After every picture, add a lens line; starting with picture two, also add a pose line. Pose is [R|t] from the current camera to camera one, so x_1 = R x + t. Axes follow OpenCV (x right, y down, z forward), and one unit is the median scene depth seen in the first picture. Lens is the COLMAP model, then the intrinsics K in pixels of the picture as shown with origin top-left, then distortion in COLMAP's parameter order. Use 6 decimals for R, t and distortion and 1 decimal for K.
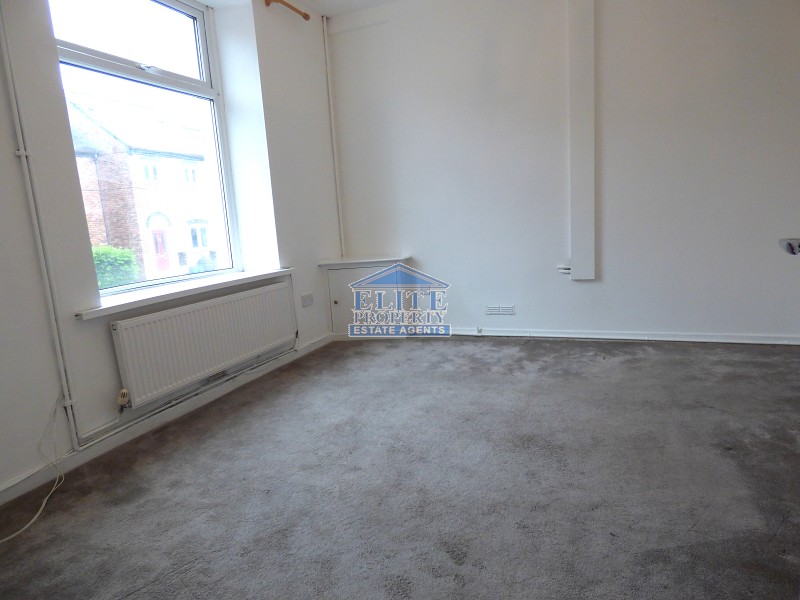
lens RADIAL K [[499.8, 0, 400.0], [0, 499.8, 300.0], [0, 0, 1]] dist [-0.001060, -0.000401]
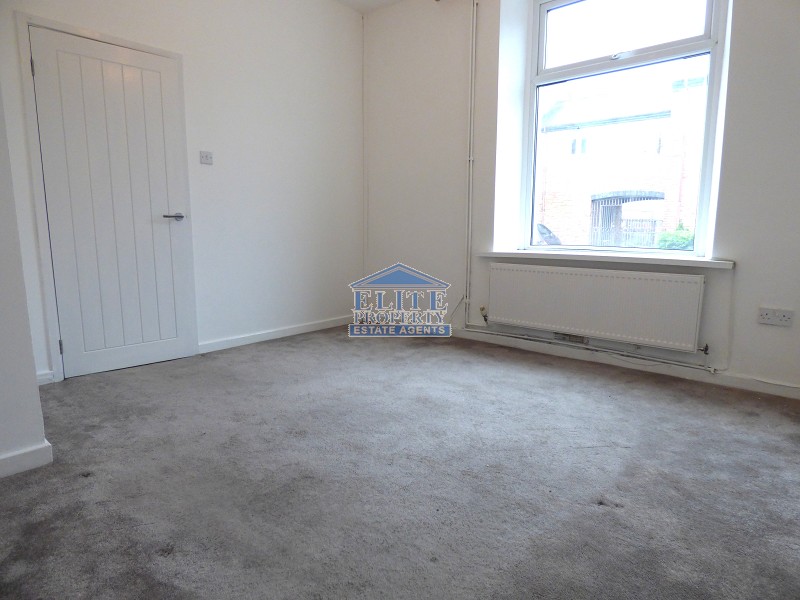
lens RADIAL K [[499.8, 0, 400.0], [0, 499.8, 300.0], [0, 0, 1]] dist [-0.001060, -0.000401]
pose [[-0.323698, 0.205765, -0.923515, 0.743756], [-0.139327, 0.955060, 0.261628, -0.160994], [0.935846, 0.213359, -0.280482, 0.918750]]
